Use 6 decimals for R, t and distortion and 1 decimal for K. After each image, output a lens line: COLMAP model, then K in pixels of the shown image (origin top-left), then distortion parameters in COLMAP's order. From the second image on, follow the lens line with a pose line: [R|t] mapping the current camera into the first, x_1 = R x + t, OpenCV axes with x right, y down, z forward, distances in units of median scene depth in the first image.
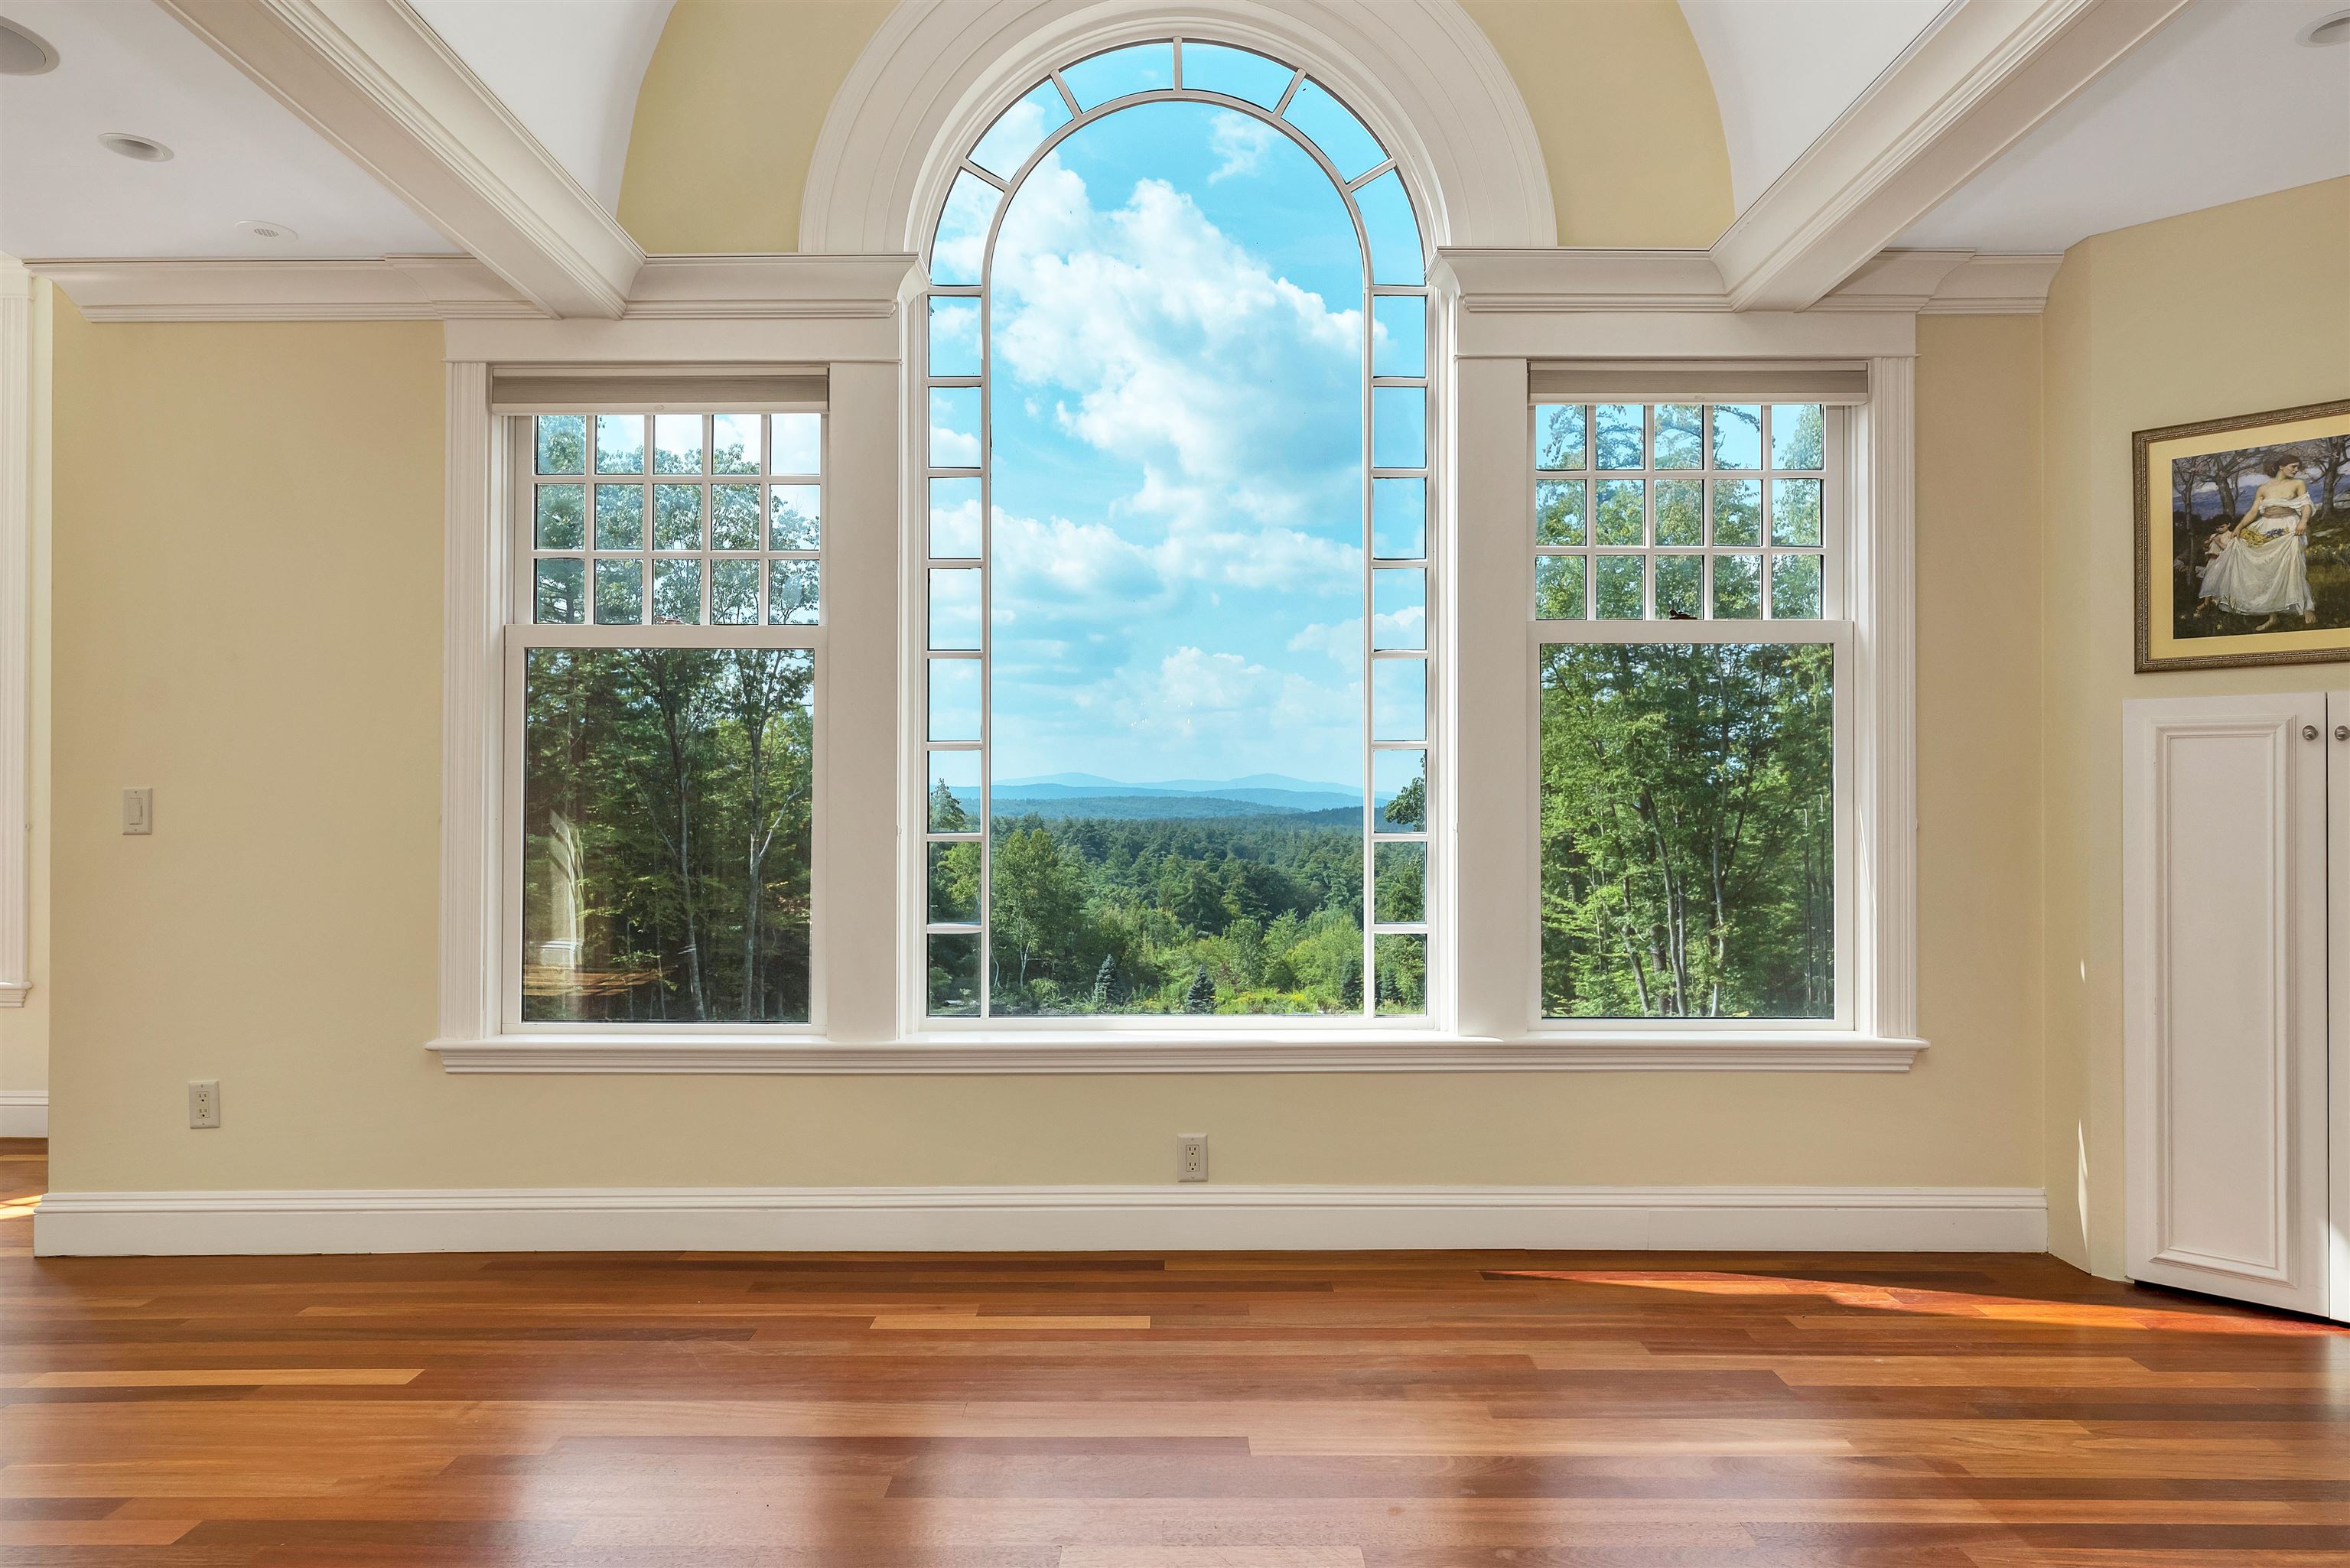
lens RADIAL K [[1440.8, 0, 1182.5], [0, 1440.8, 789.9], [0, 0, 1]] dist [0.003813, 0.000420]
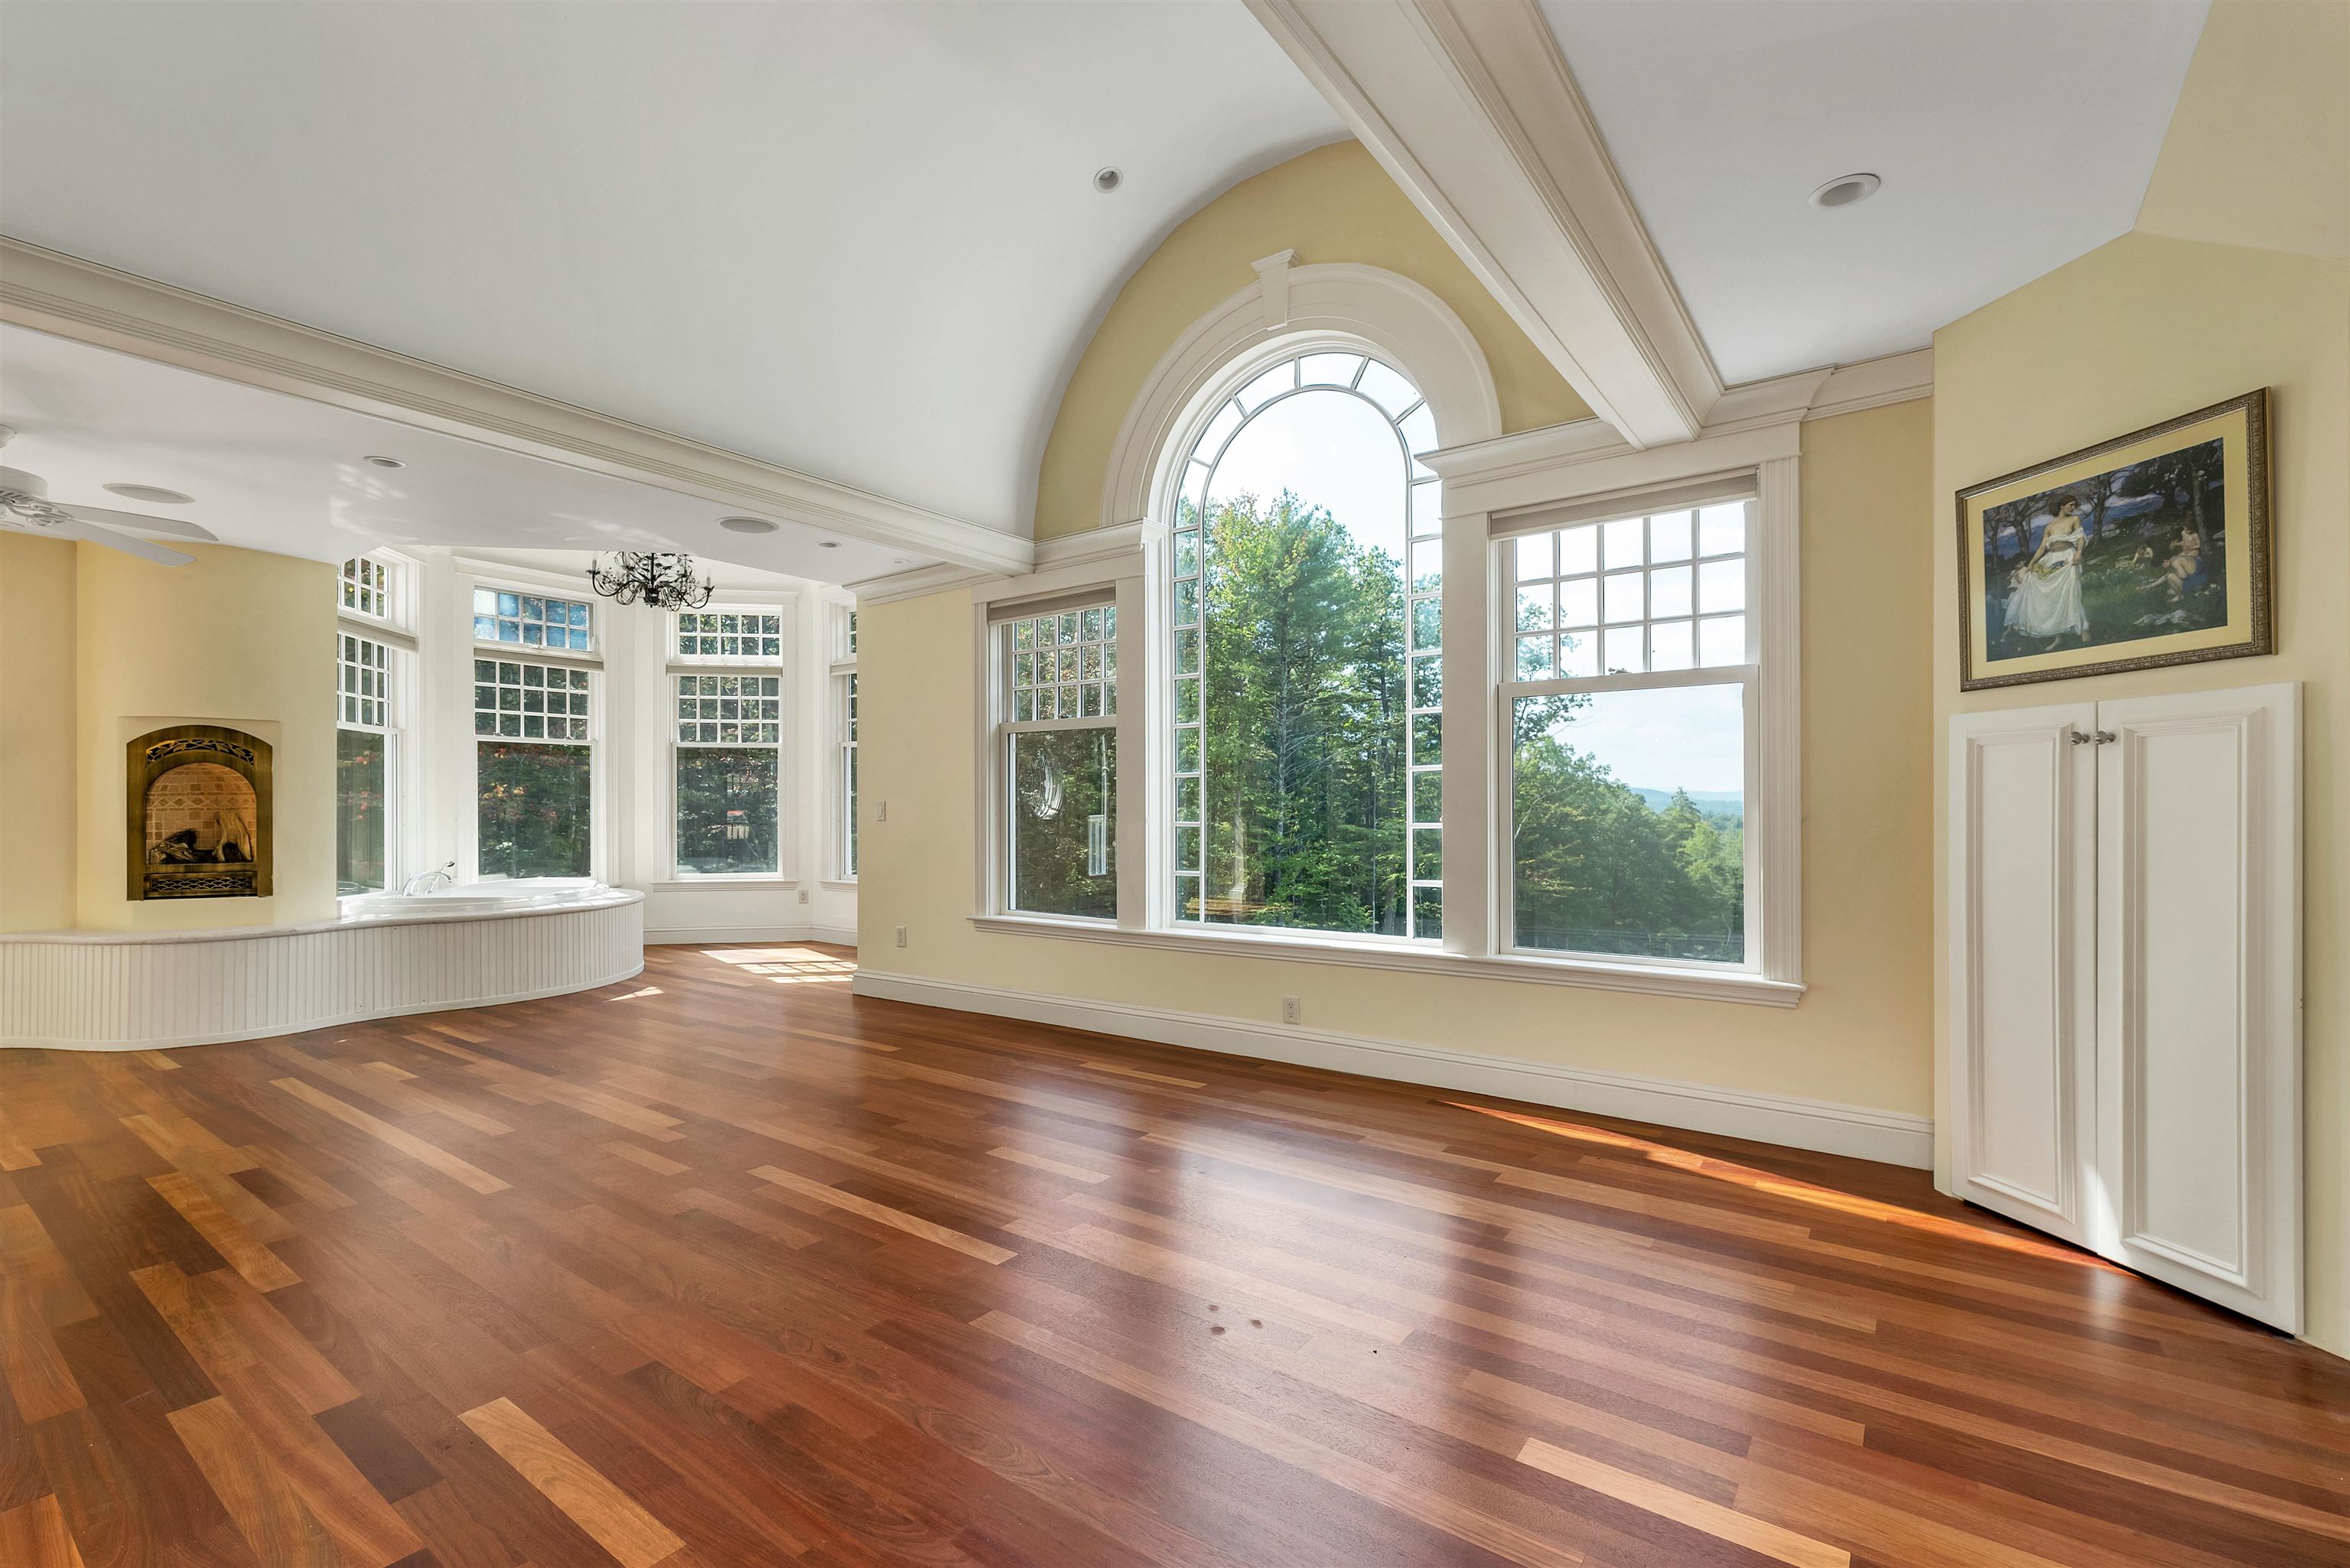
lens RADIAL K [[990.8, 0, 1223.4], [0, 990.8, 803.8], [0, 0, 1]] dist [-0.001261, 0.000847]
pose [[0.824309, -0.005986, -0.566109, 0.641982], [0.010472, 0.999934, 0.004675, 0.001535], [0.566043, -0.009782, 0.824317, -0.025456]]
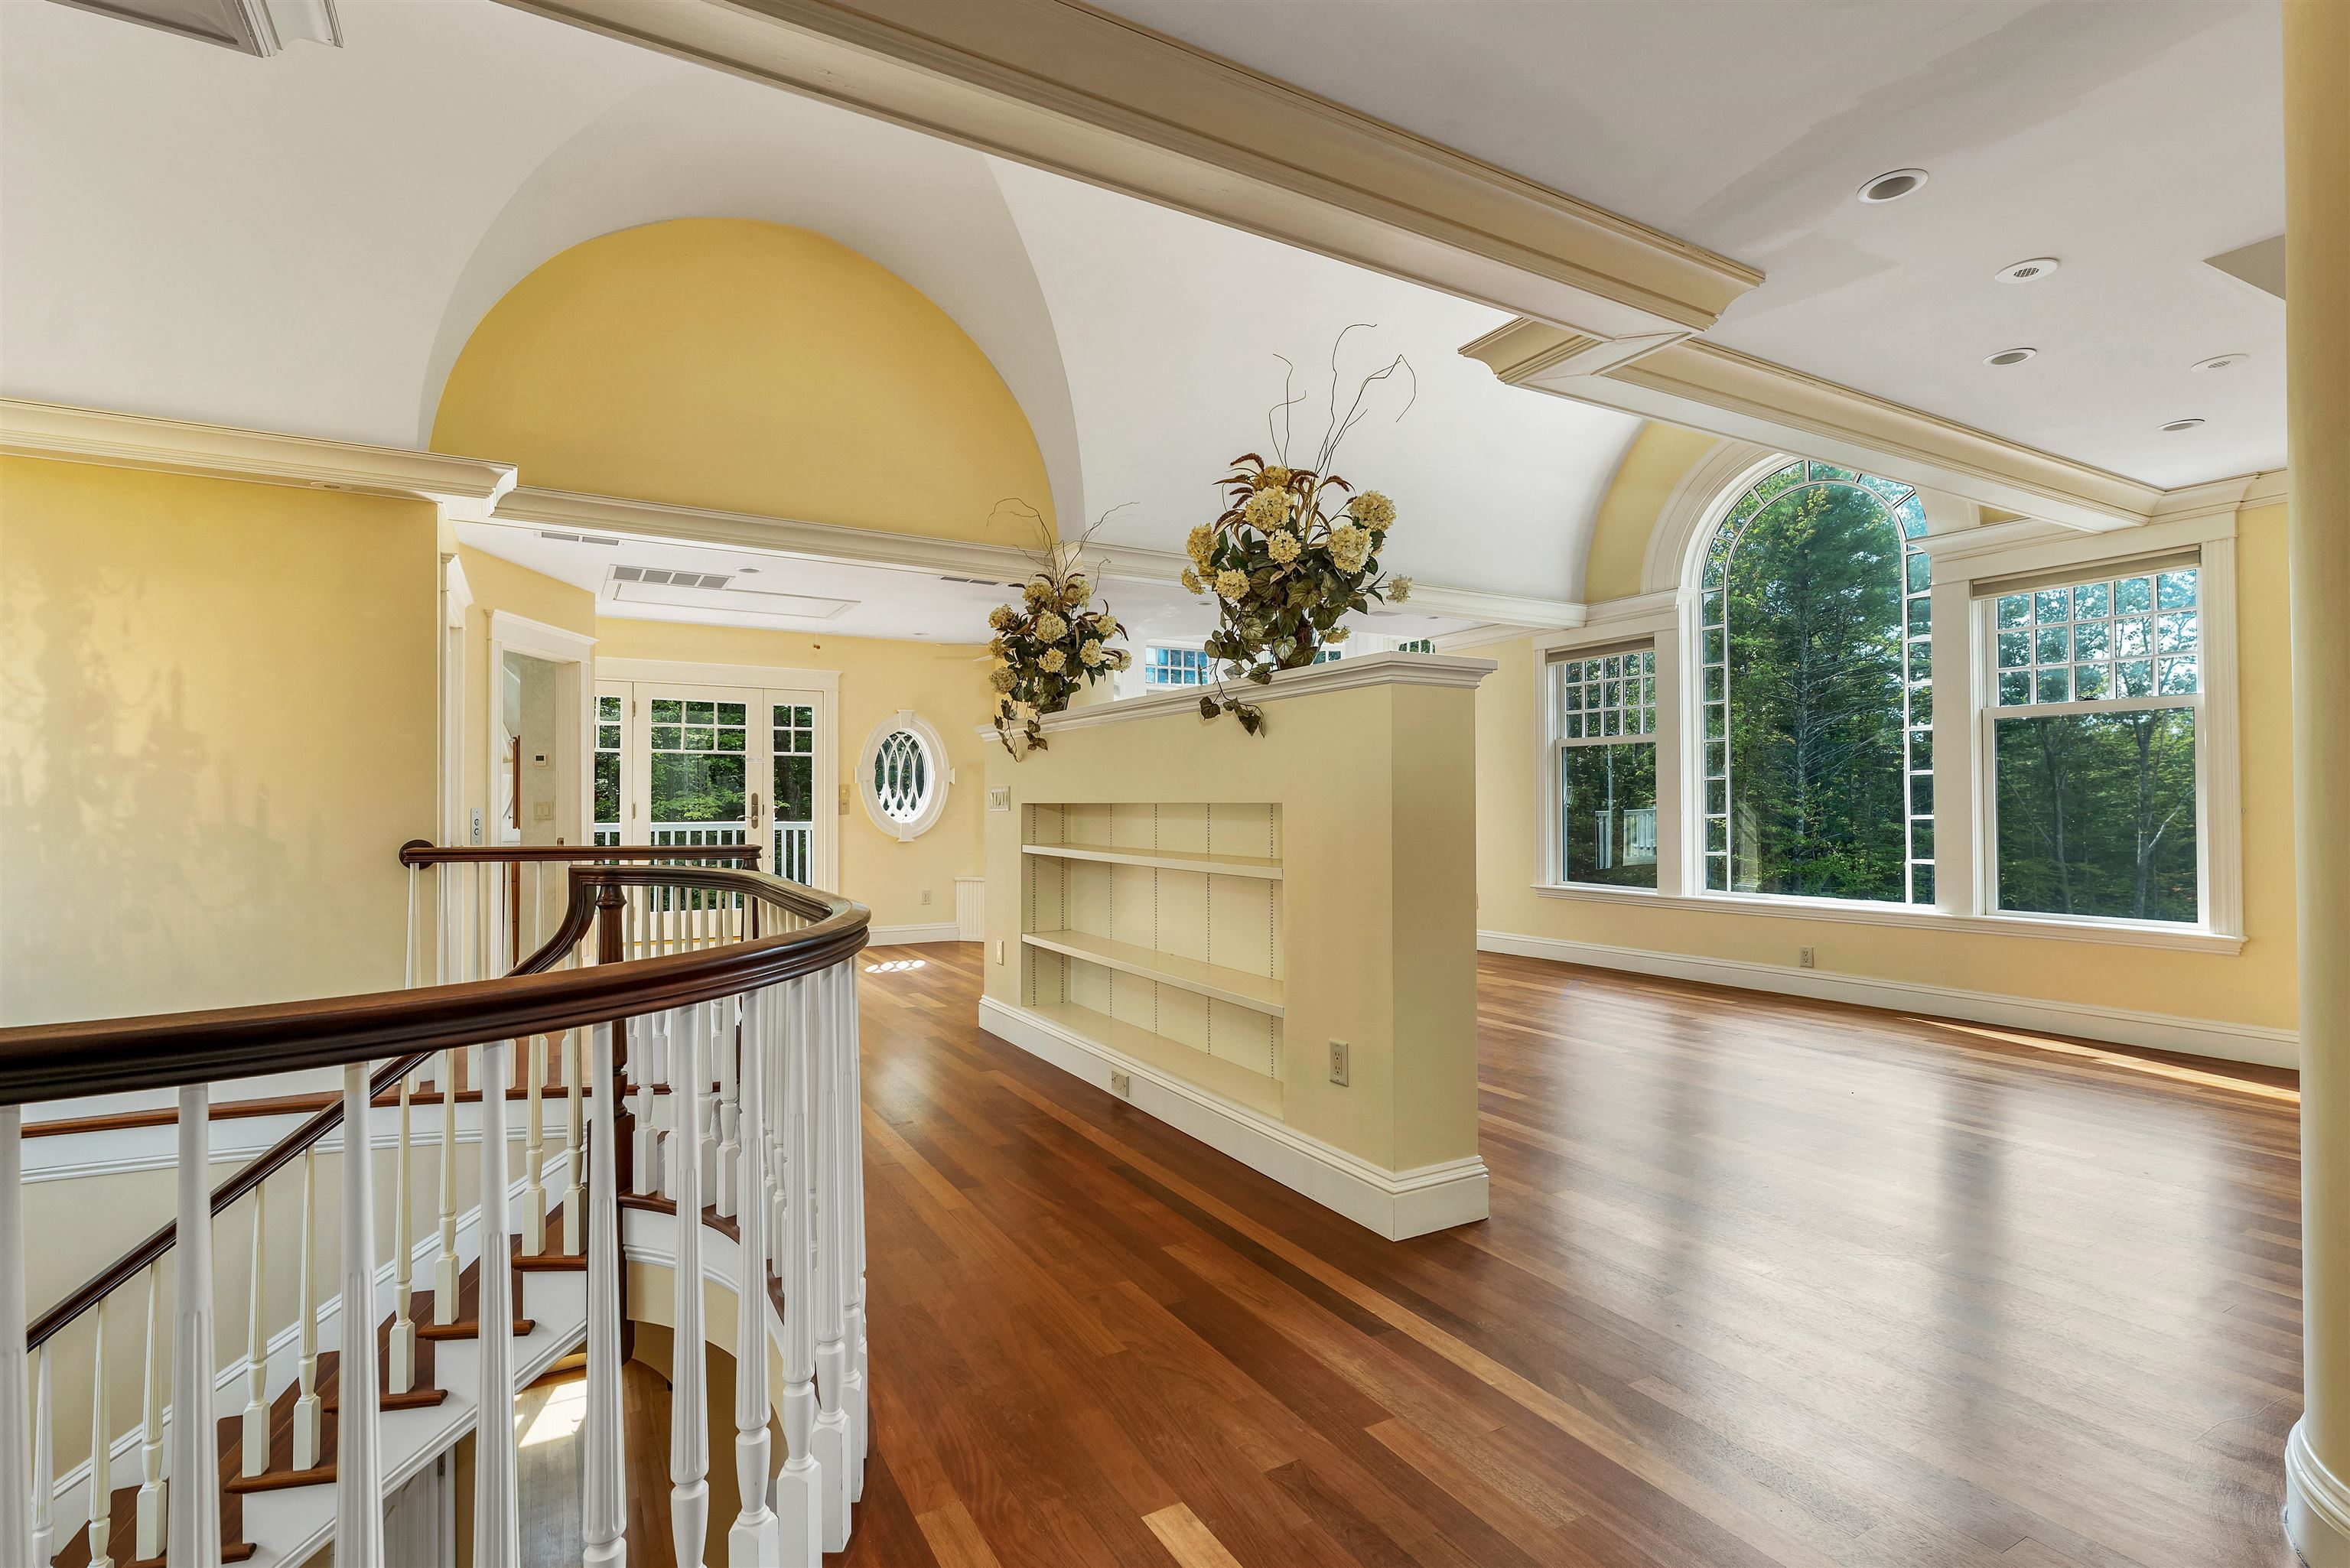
lens RADIAL K [[1102.0, 0, 1184.9], [0, 1102.0, 795.3], [0, 0, 1]] dist [-0.016800, -0.000272]
pose [[0.491984, -0.010988, -0.870535, 1.085036], [0.014289, 0.999888, -0.004545, -0.006663], [0.870487, -0.010203, 0.492086, -0.740995]]
